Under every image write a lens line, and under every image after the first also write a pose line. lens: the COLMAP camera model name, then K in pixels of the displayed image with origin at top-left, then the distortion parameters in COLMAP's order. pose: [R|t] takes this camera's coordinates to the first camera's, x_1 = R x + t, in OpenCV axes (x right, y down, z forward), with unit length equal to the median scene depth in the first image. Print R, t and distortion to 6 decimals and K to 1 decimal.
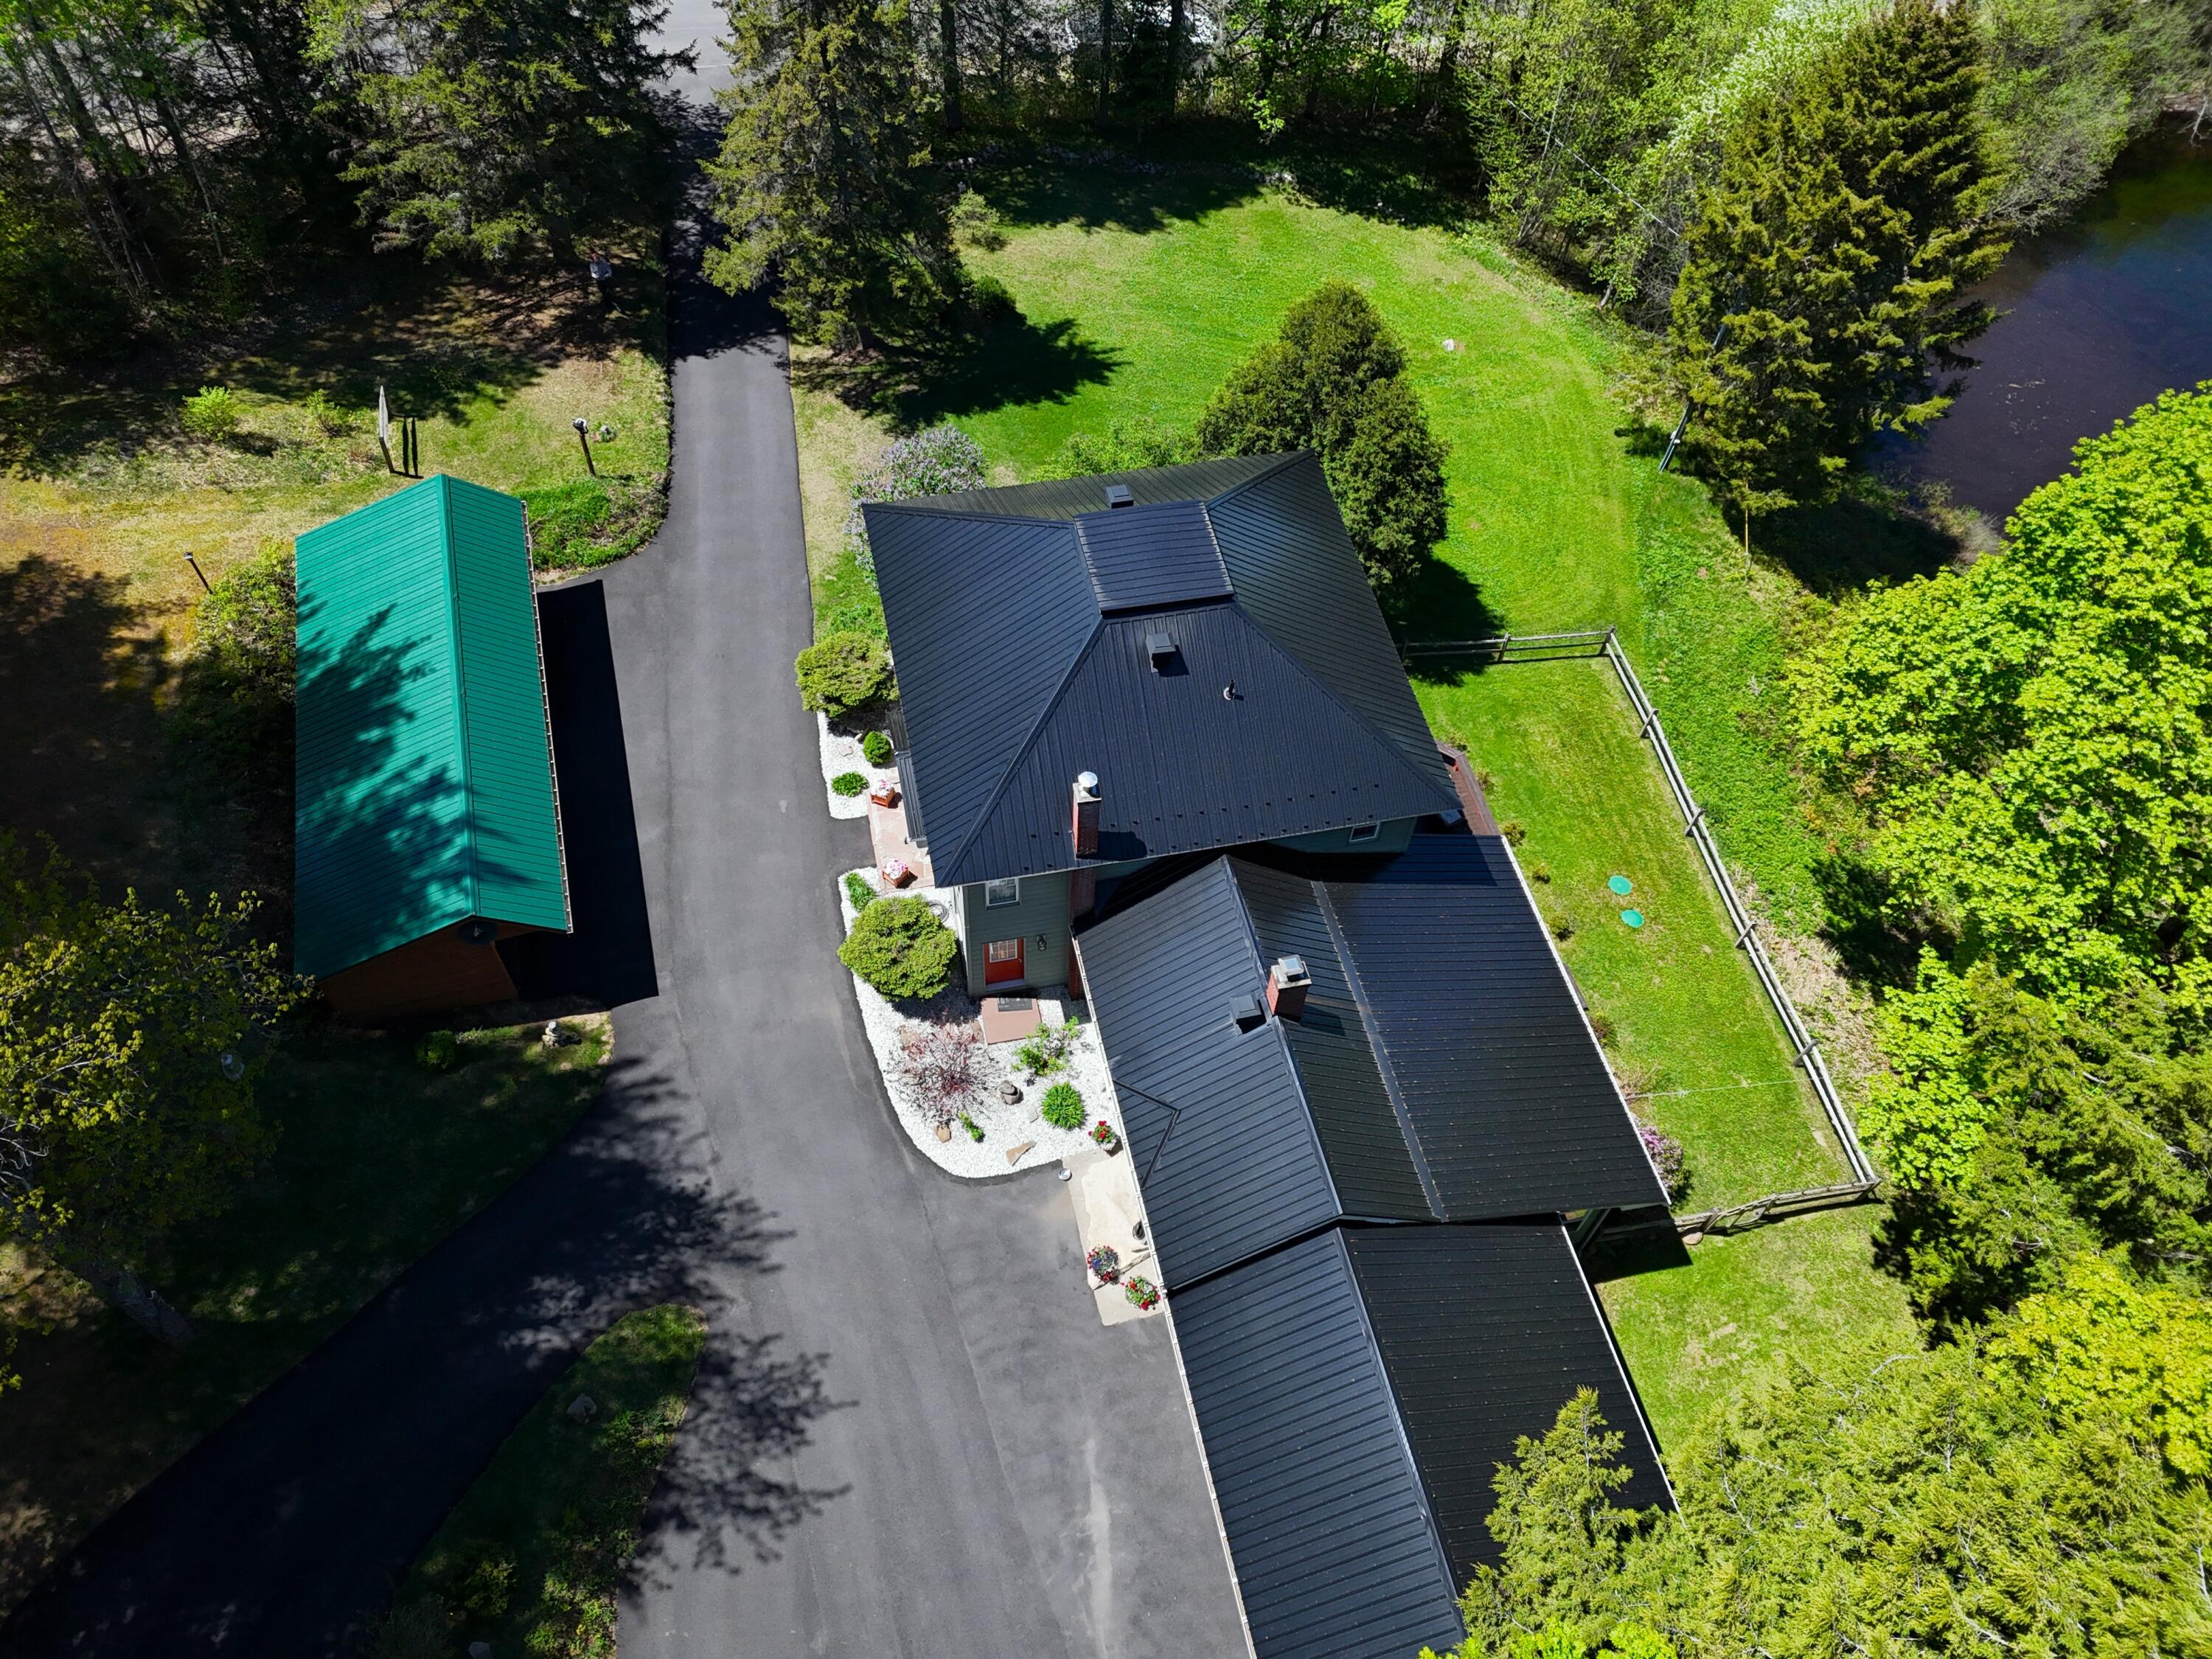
lens RADIAL K [[1597.9, 0, 1105.8], [0, 1597.9, 822.8], [0, 0, 1]] dist [0.003746, -0.002359]
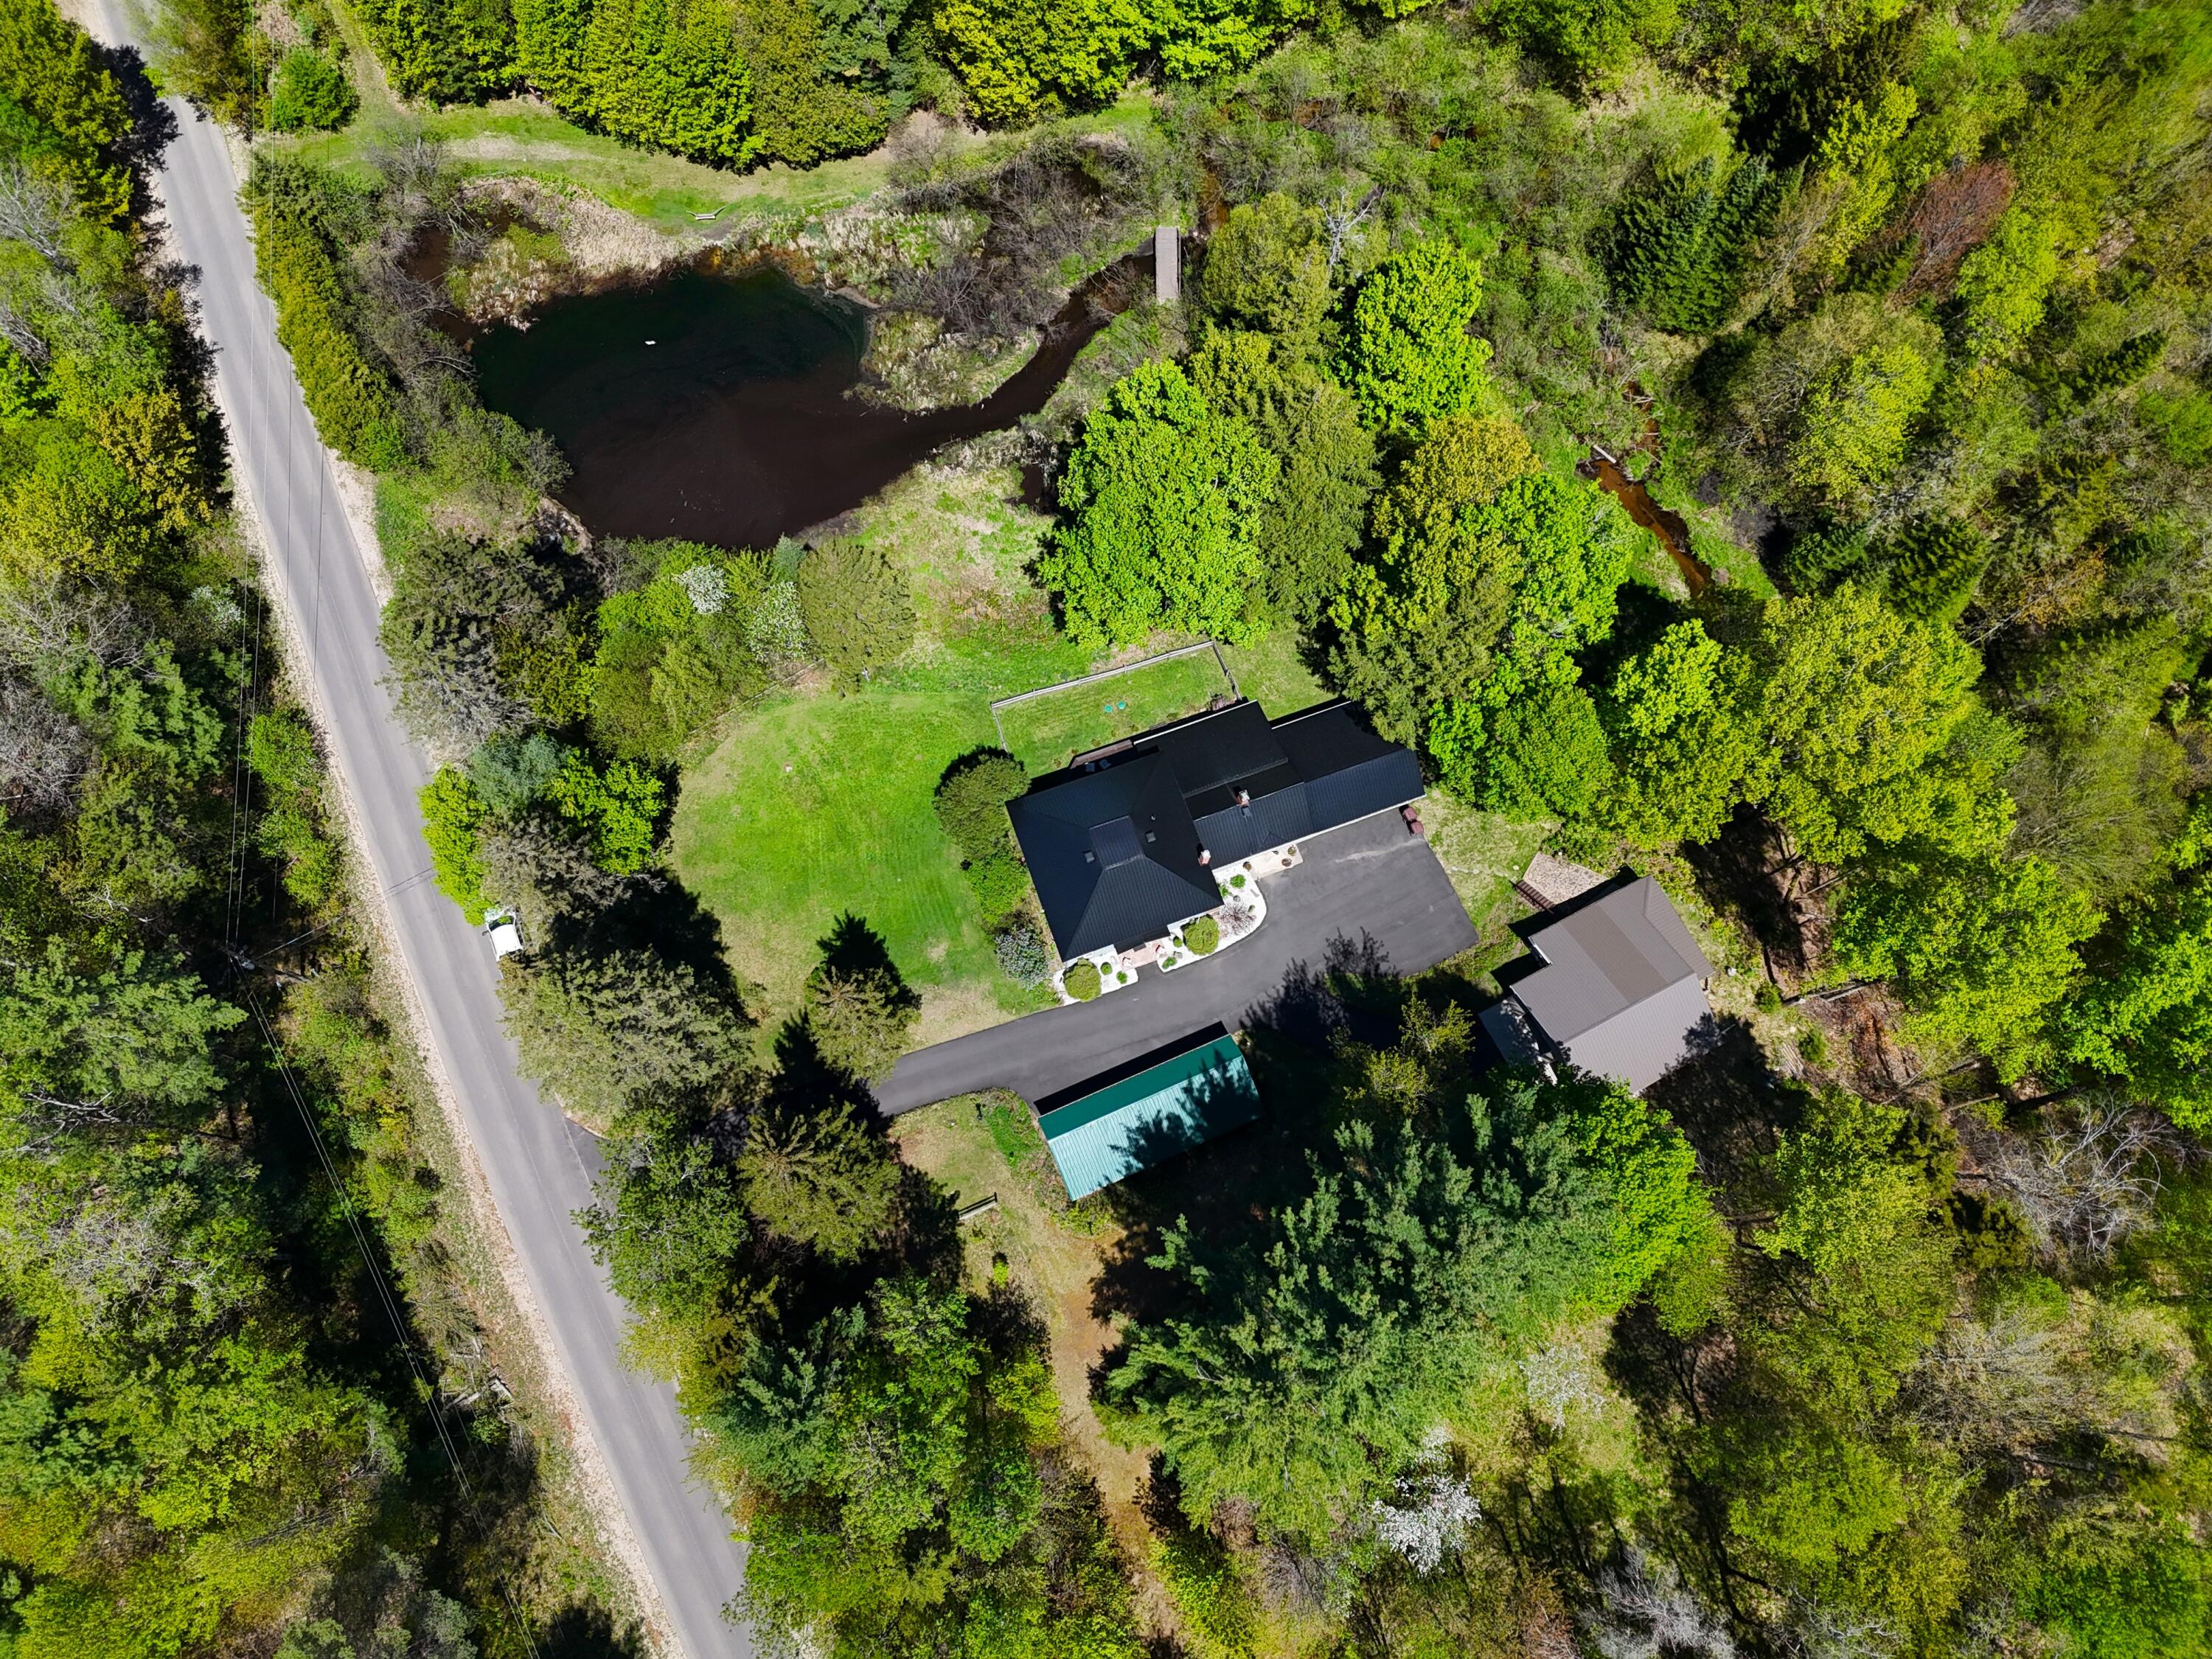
lens RADIAL K [[1597.9, 0, 1105.8], [0, 1597.9, 822.8], [0, 0, 1]] dist [0.003746, -0.002359]
pose [[-0.131617, -0.964304, 0.229773, -0.547583], [0.801666, 0.032803, 0.596871, -1.733365], [-0.583103, 0.262760, 0.768732, -1.164421]]
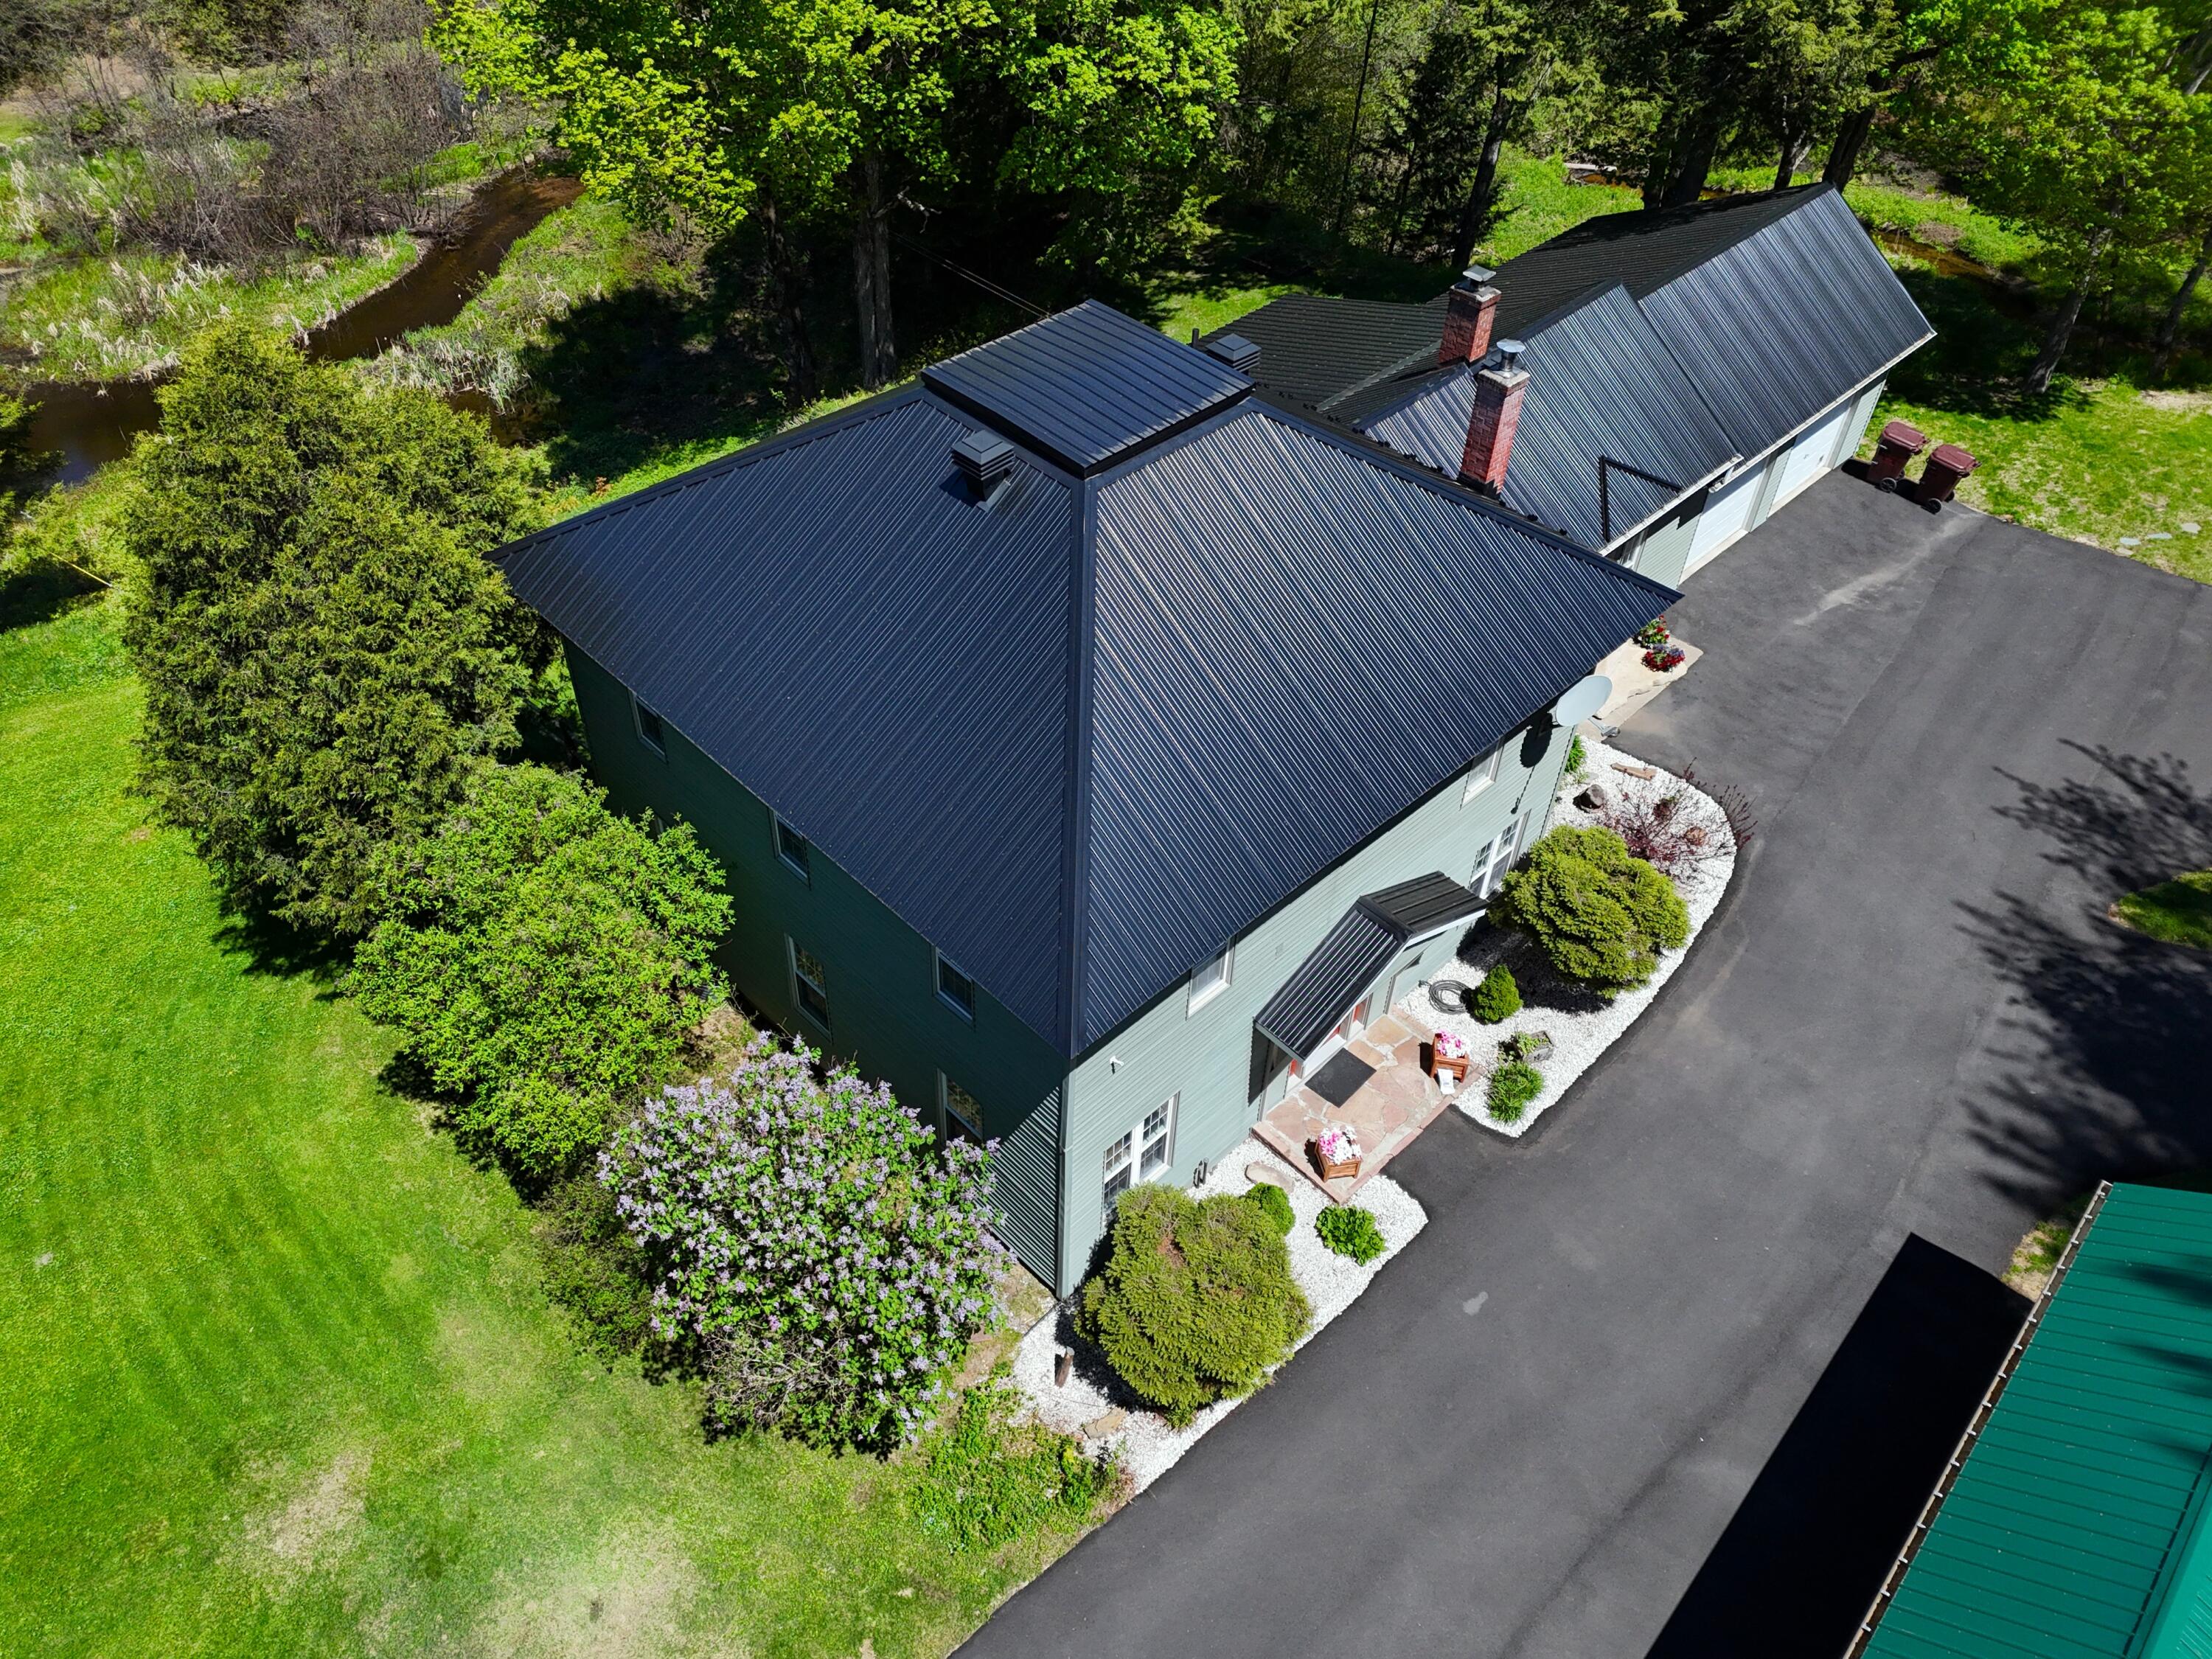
lens RADIAL K [[1597.9, 0, 1105.8], [0, 1597.9, 822.8], [0, 0, 1]] dist [0.003746, -0.002359]
pose [[-0.526617, -0.631738, 0.568843, -0.342560], [0.675627, 0.095096, 0.731084, -0.485056], [-0.515948, 0.769327, 0.376740, 0.784214]]
